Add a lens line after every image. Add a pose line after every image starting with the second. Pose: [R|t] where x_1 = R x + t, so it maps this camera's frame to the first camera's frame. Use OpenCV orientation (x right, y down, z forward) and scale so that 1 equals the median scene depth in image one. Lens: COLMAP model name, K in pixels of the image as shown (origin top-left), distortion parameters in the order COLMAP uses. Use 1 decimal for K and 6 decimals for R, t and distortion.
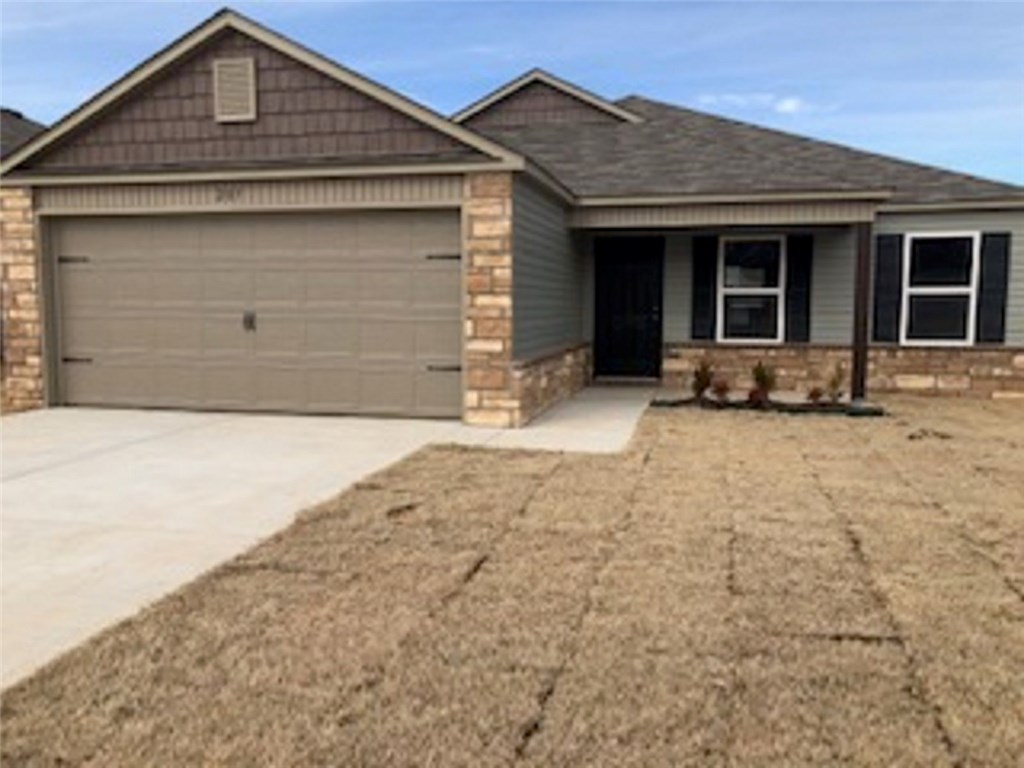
lens RADIAL K [[832.4, 0, 512.0], [0, 832.4, 384.0], [0, 0, 1]] dist [0.011589, 0.003252]
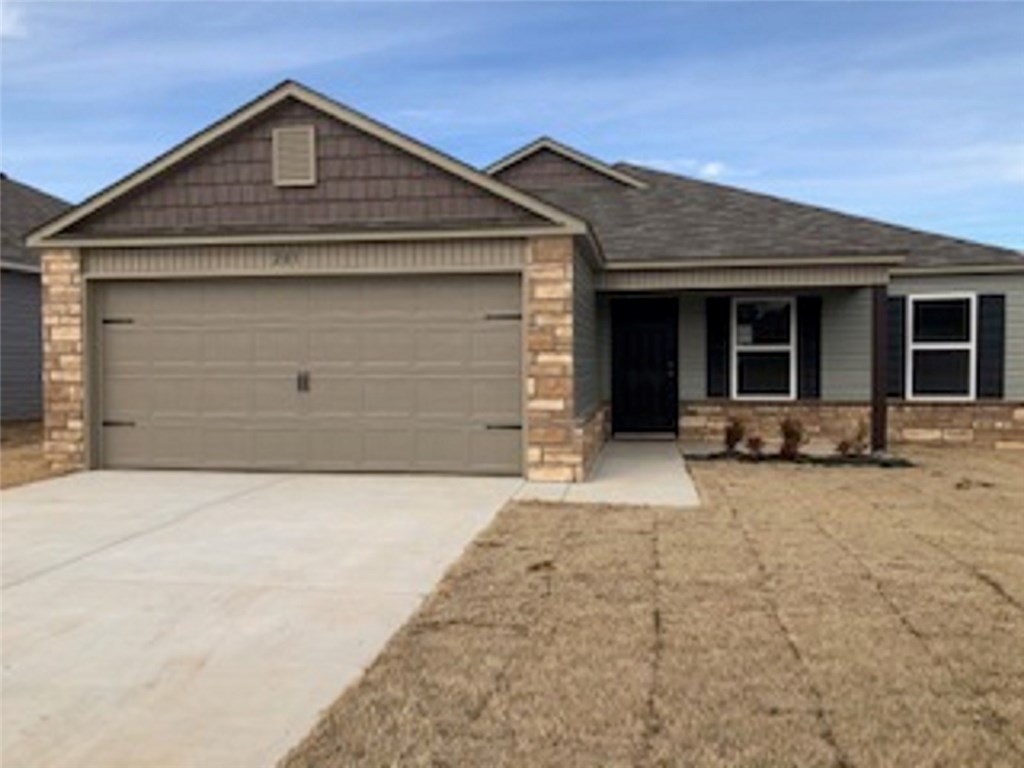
lens RADIAL K [[831.3, 0, 512.0], [0, 831.3, 384.0], [0, 0, 1]] dist [0.004079, 0.000160]
pose [[0.997745, -0.006540, 0.066805, -0.133219], [0.011269, 0.997437, -0.070655, 0.001345], [-0.066171, 0.071249, 0.995261, -0.012420]]
